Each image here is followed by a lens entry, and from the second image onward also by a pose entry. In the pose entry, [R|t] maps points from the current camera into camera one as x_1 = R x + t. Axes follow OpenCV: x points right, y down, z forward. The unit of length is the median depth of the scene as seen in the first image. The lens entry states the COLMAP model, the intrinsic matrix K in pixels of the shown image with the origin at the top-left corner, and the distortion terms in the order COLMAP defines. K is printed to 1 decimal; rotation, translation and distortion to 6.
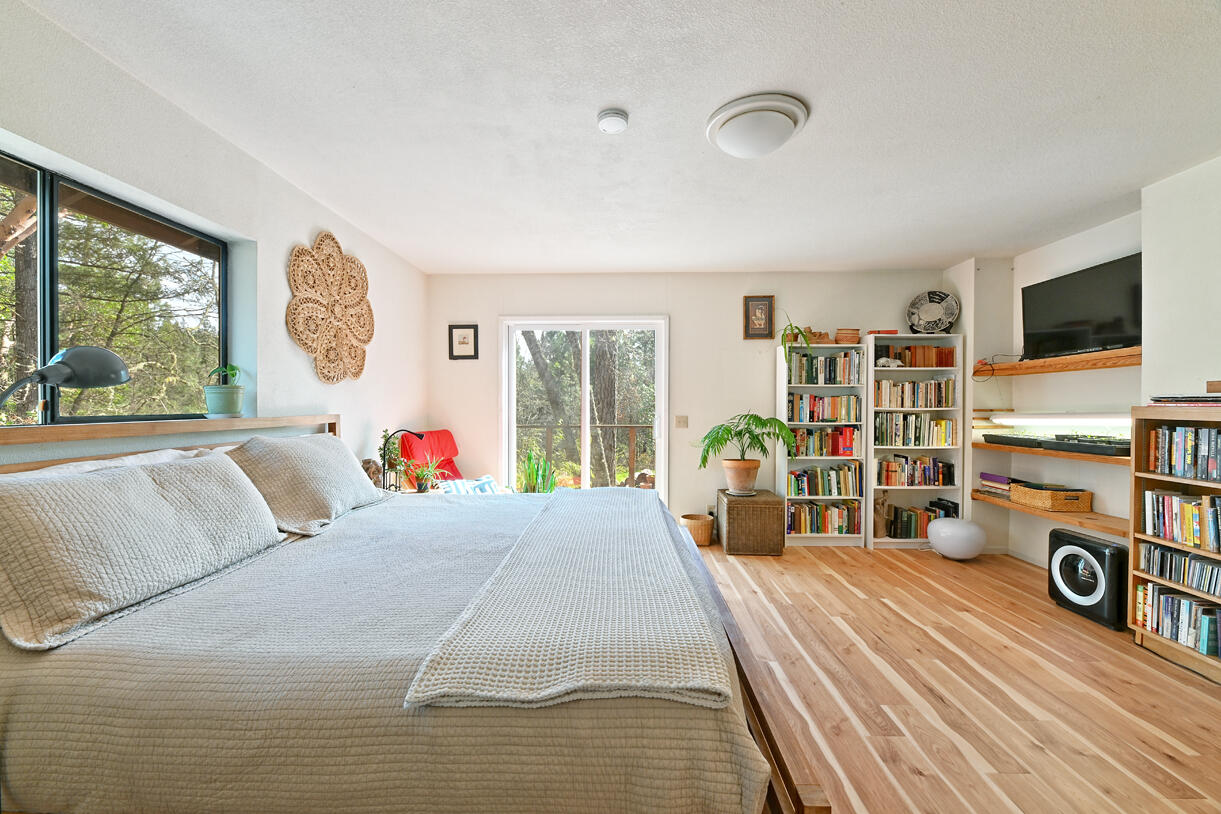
lens RADIAL K [[492.0, 0, 606.3], [0, 492.0, 410.0], [0, 0, 1]] dist [-0.001228, -0.000973]
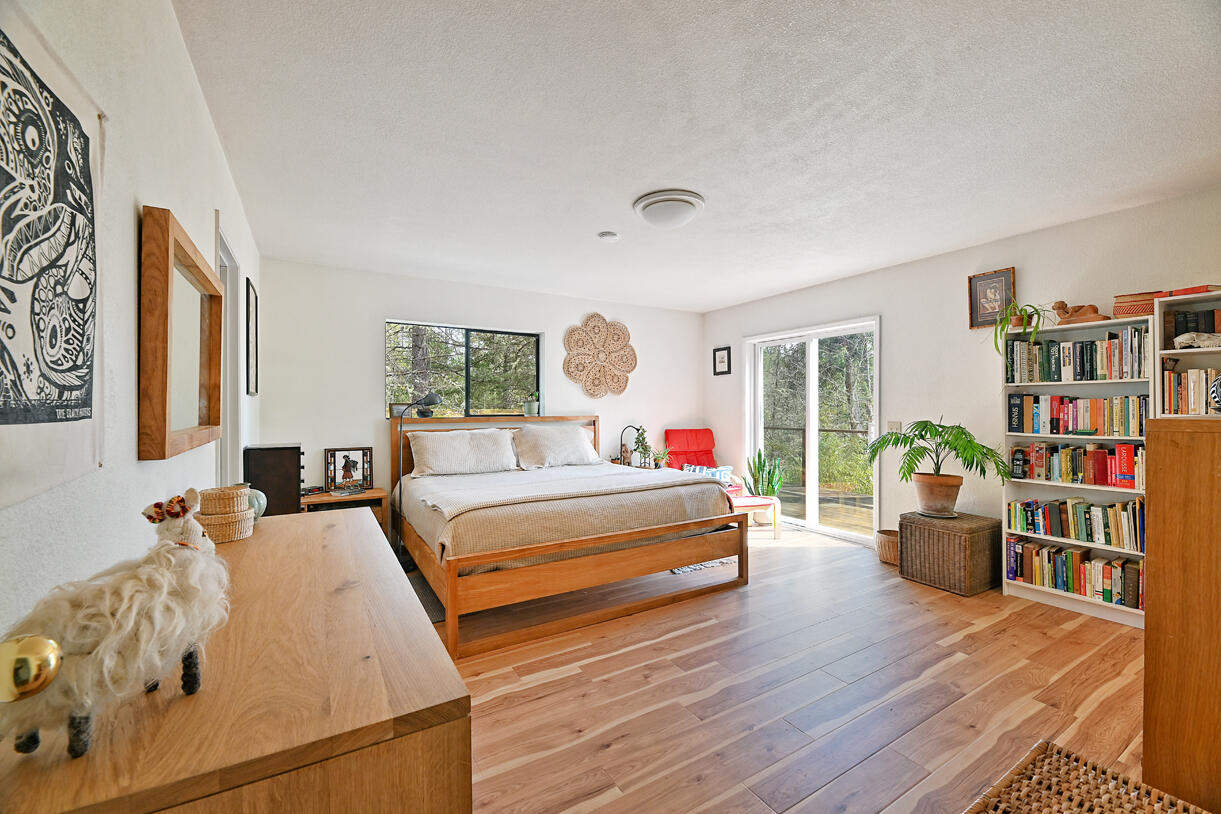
lens RADIAL K [[492.0, 0, 606.3], [0, 492.0, 410.0], [0, 0, 1]] dist [-0.001228, -0.000973]
pose [[0.534278, -0.000430, -0.845309, 0.681213], [-0.007151, 0.999962, -0.005028, -0.002112], [0.845279, 0.008731, 0.534255, 0.061122]]
